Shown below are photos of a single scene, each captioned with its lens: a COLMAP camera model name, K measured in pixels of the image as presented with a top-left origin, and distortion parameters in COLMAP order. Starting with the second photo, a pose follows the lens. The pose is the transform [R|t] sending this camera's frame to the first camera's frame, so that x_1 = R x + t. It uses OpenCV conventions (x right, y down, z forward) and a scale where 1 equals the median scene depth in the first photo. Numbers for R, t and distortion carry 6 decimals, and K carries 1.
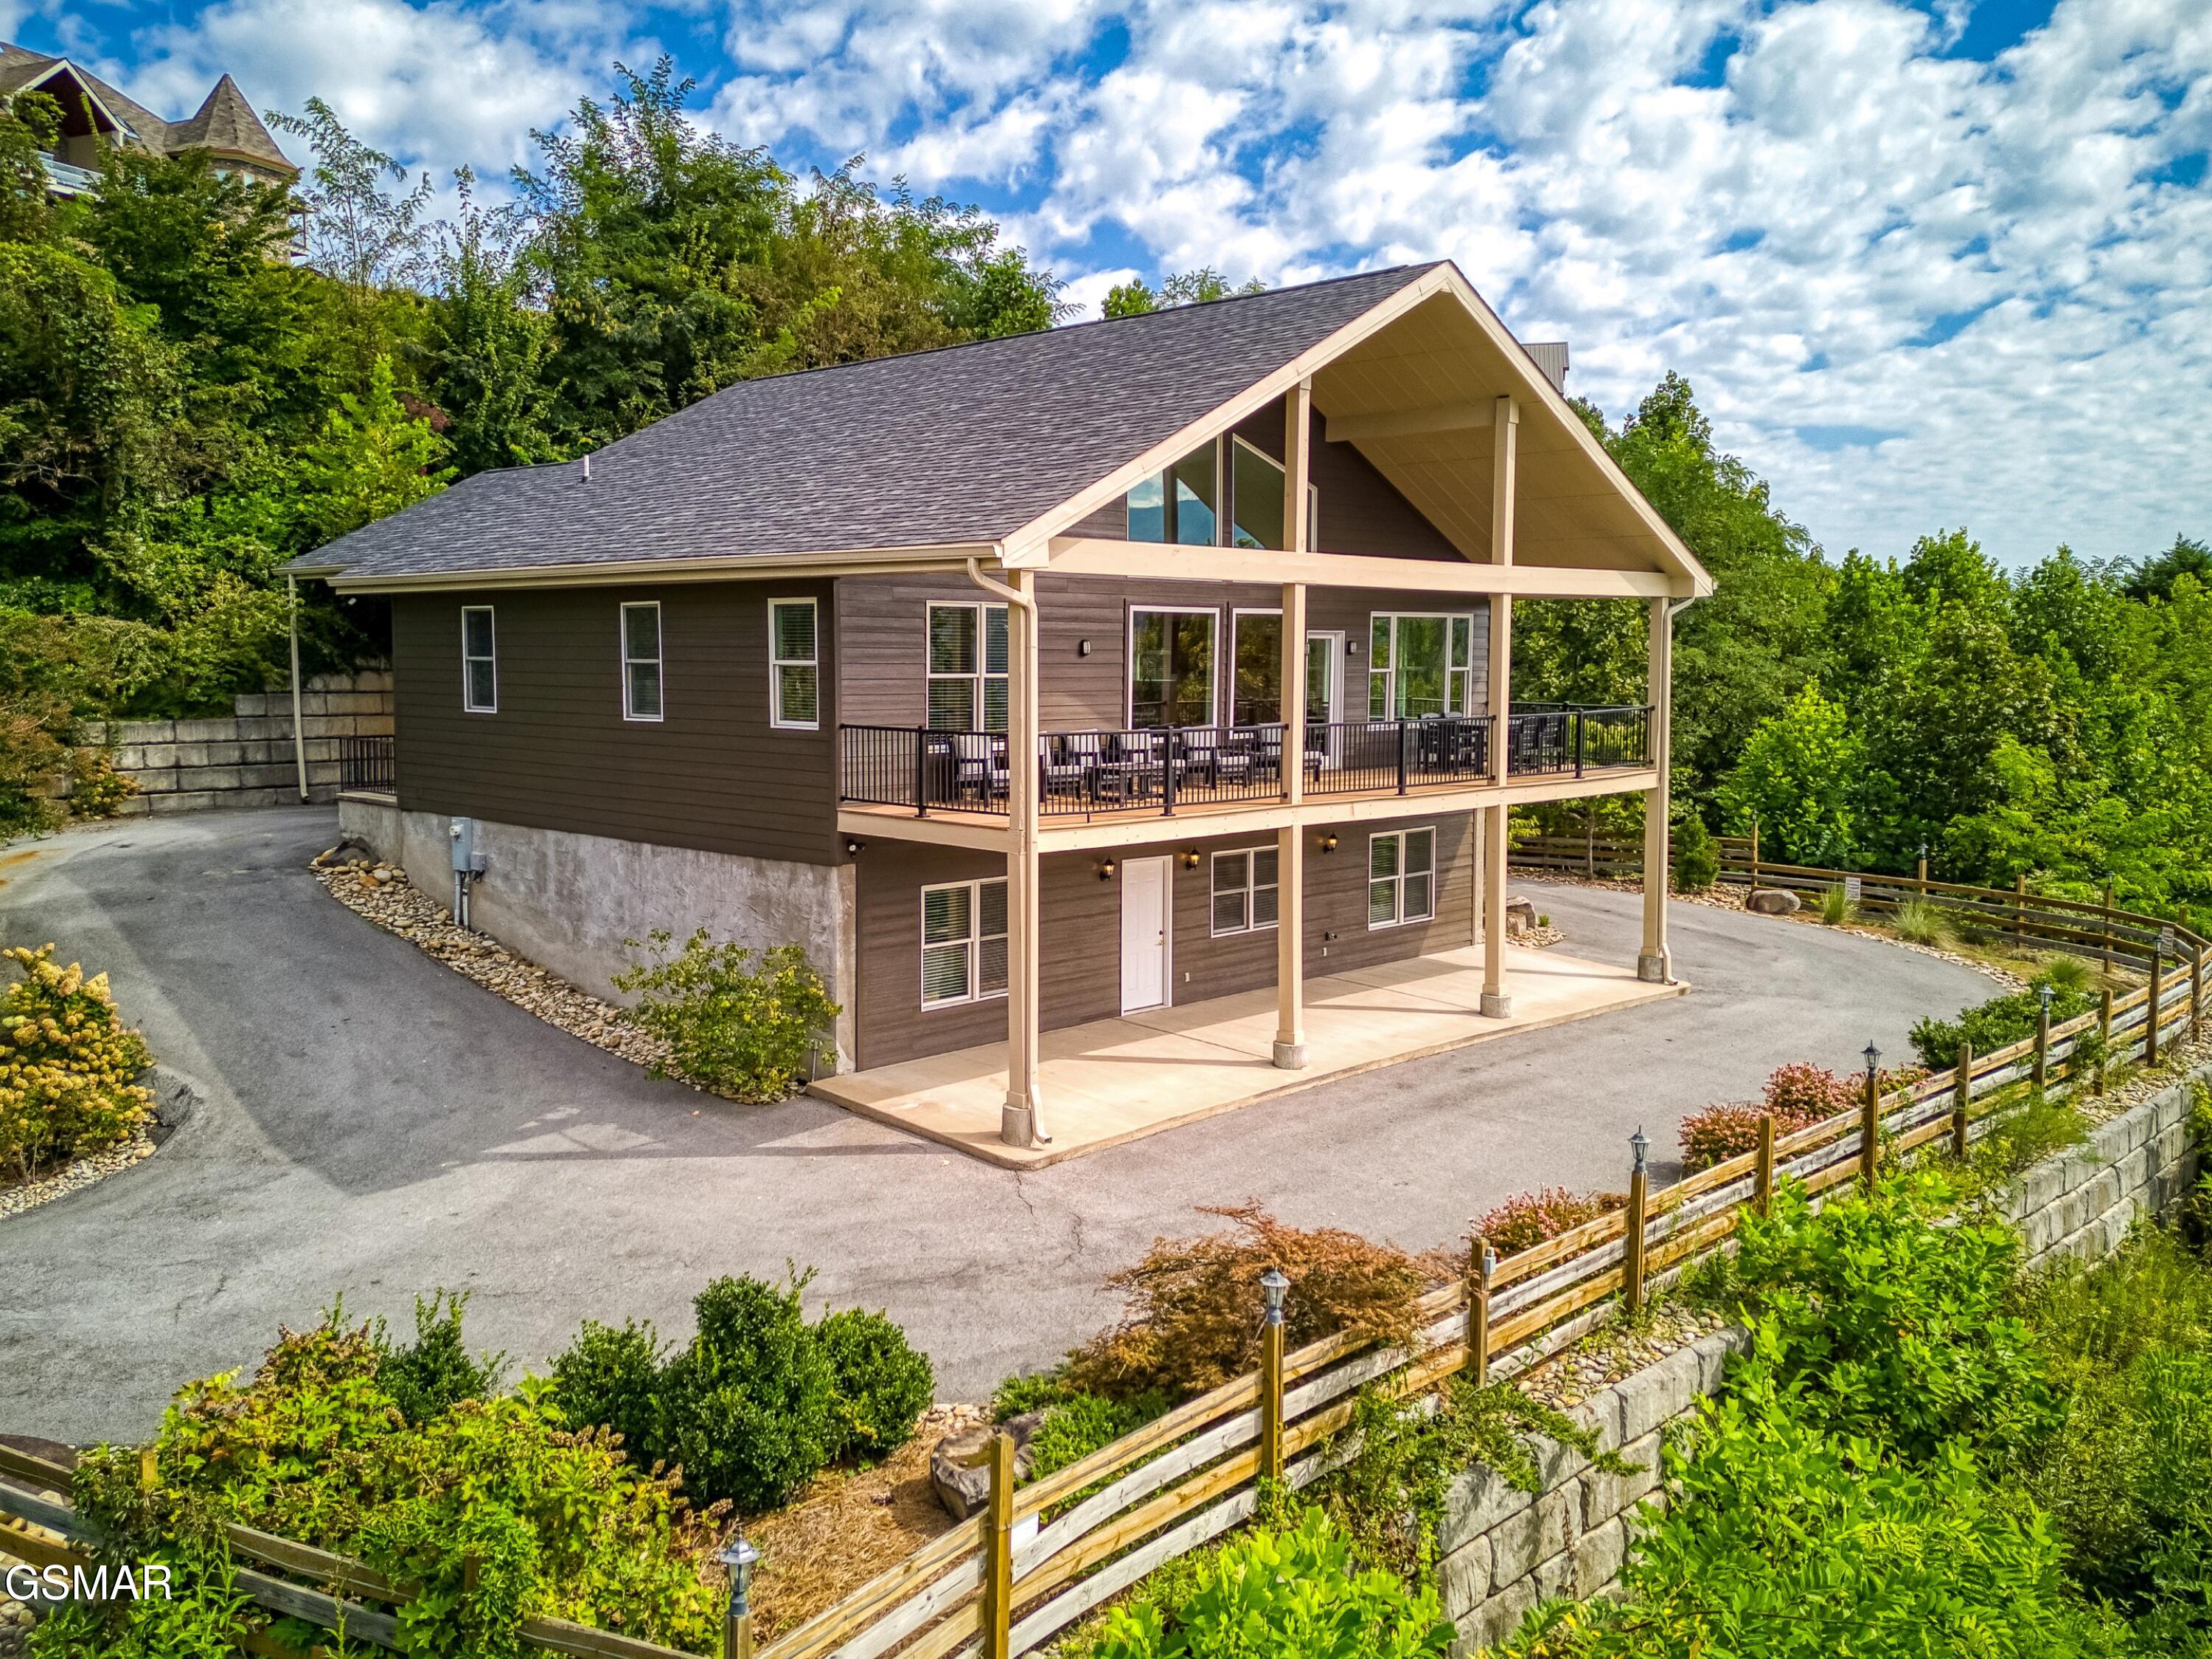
lens RADIAL K [[1758.0, 0, 1106.0], [0, 1758.0, 829.5], [0, 0, 1]] dist [0.005221, -0.001402]
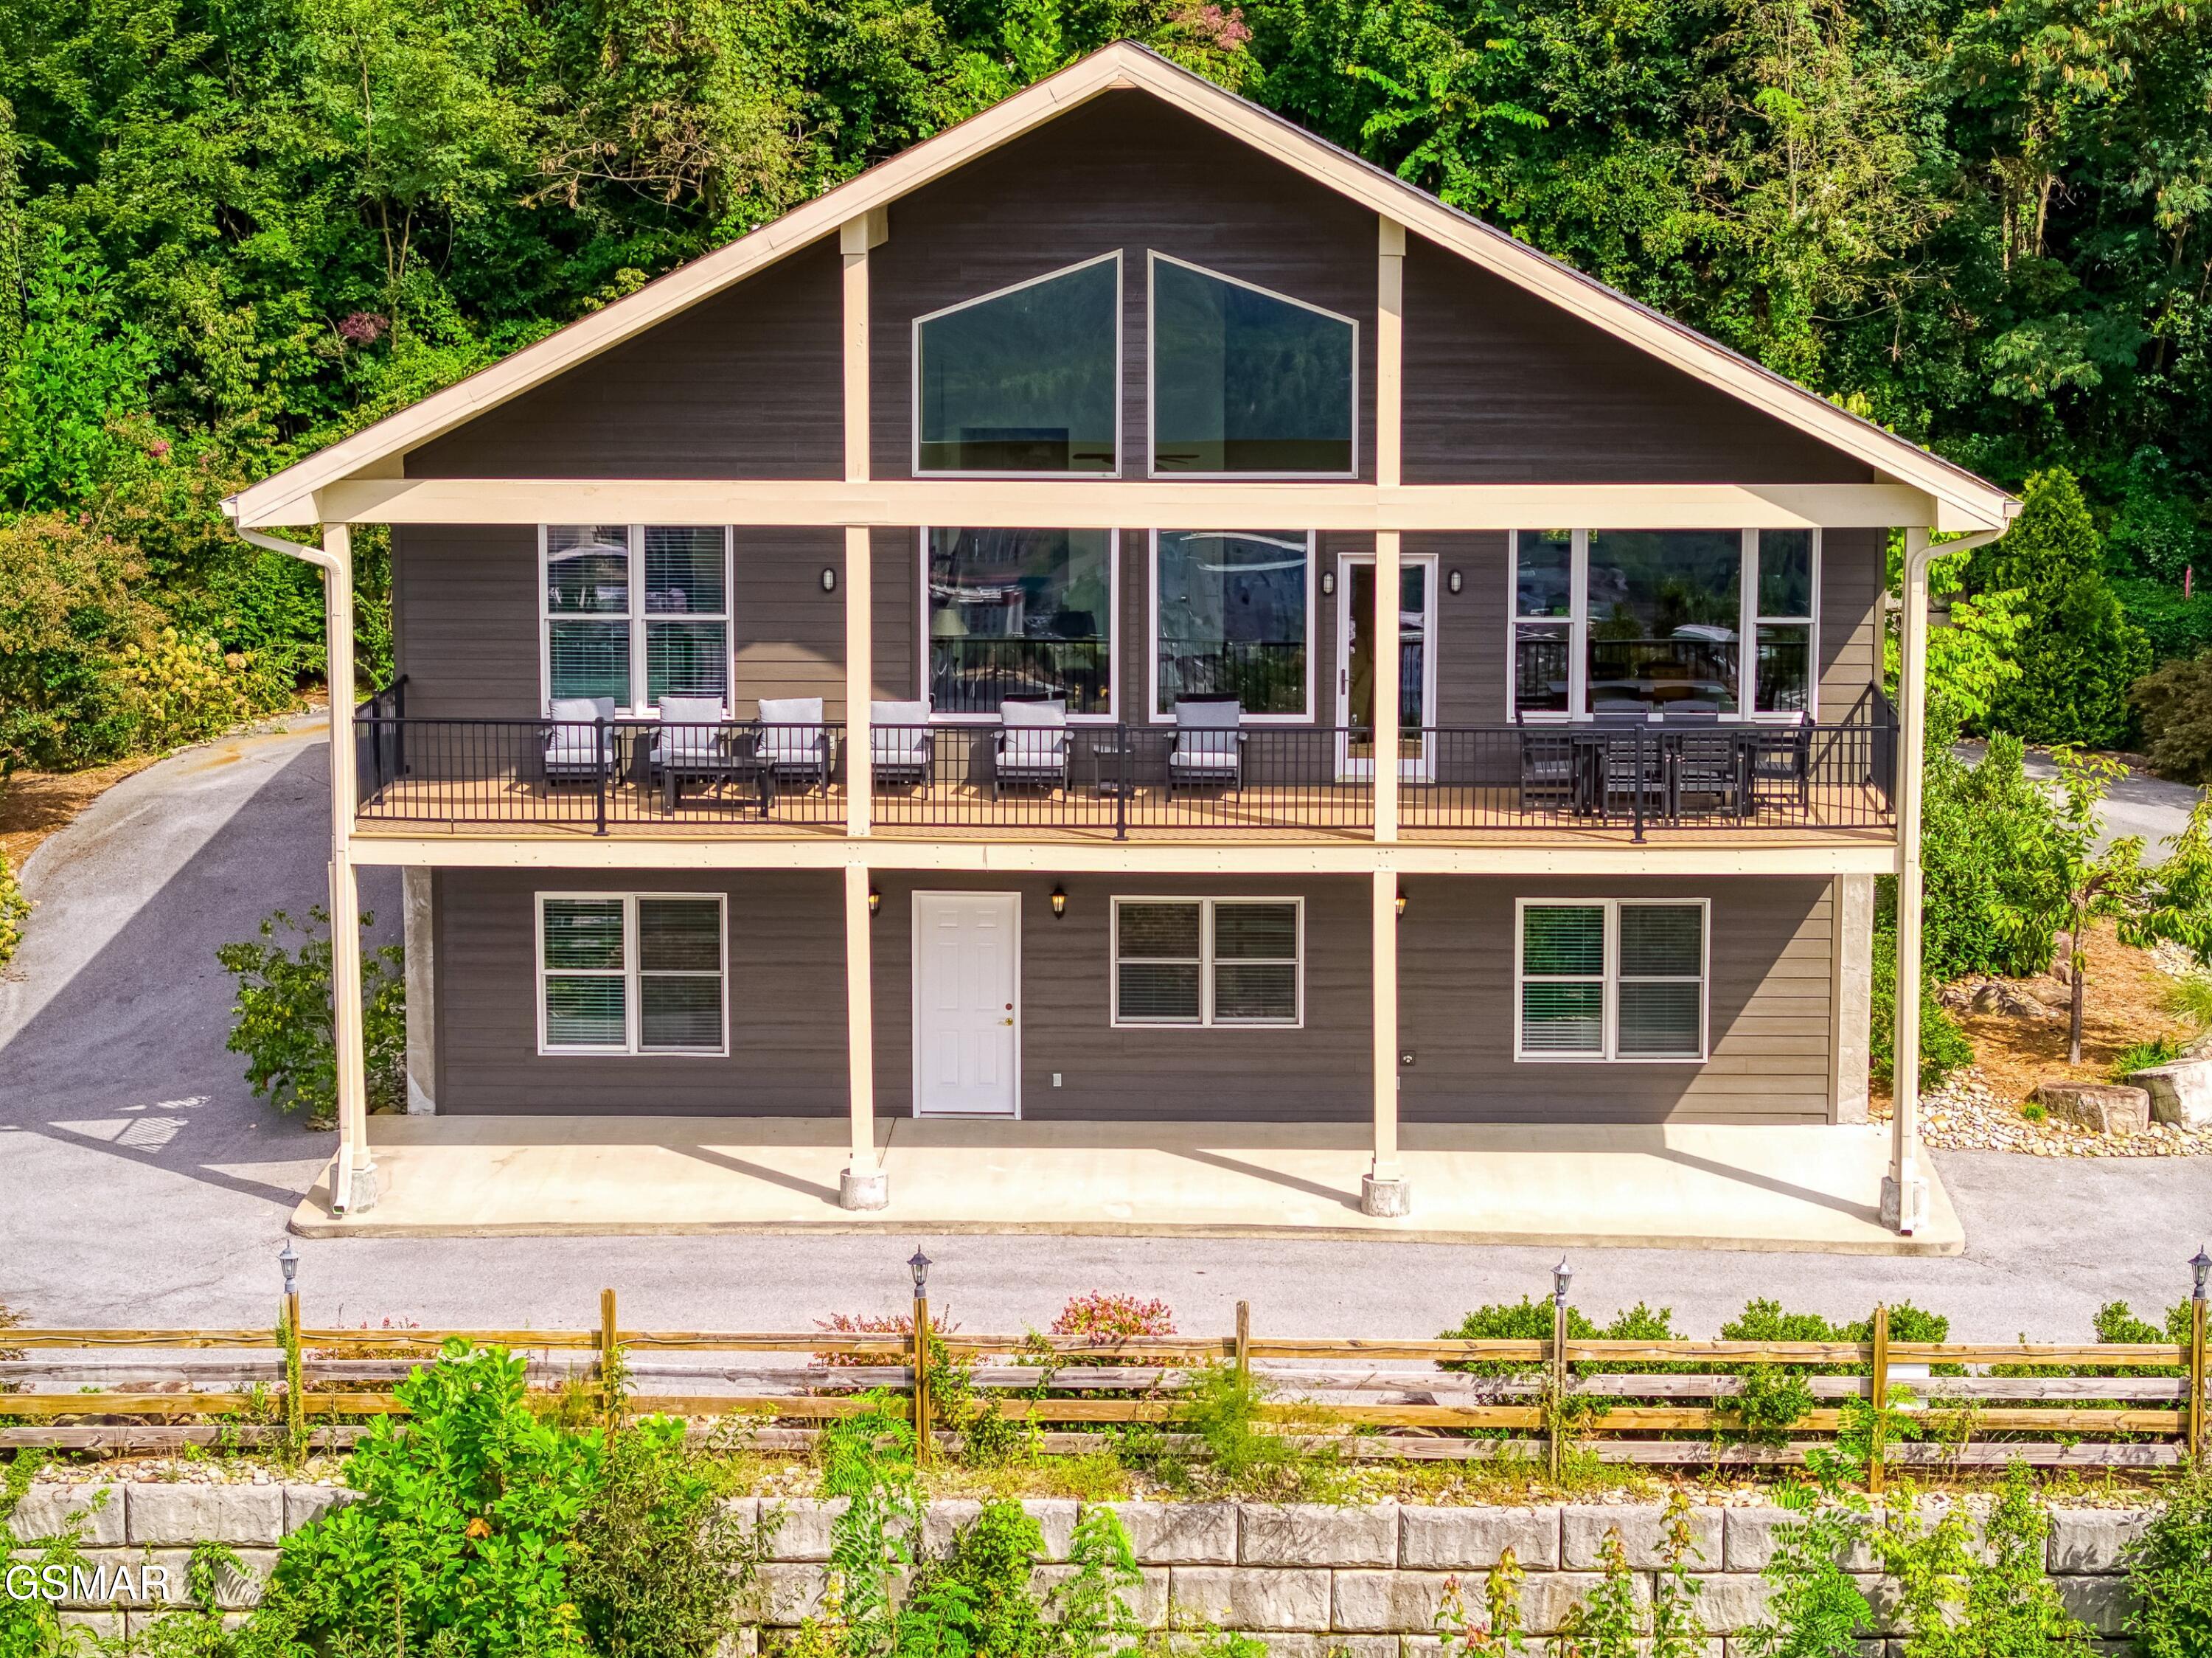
lens RADIAL K [[4504.5, 0, 1106.0], [0, 4504.5, 829.0], [0, 0, 1]] dist [0.025339, 0.193698]
pose [[0.690776, 0.097196, -0.716506, 1.204721], [-0.072719, 0.995239, 0.064899, -0.115270], [0.719403, 0.007273, 0.694555, -0.154764]]
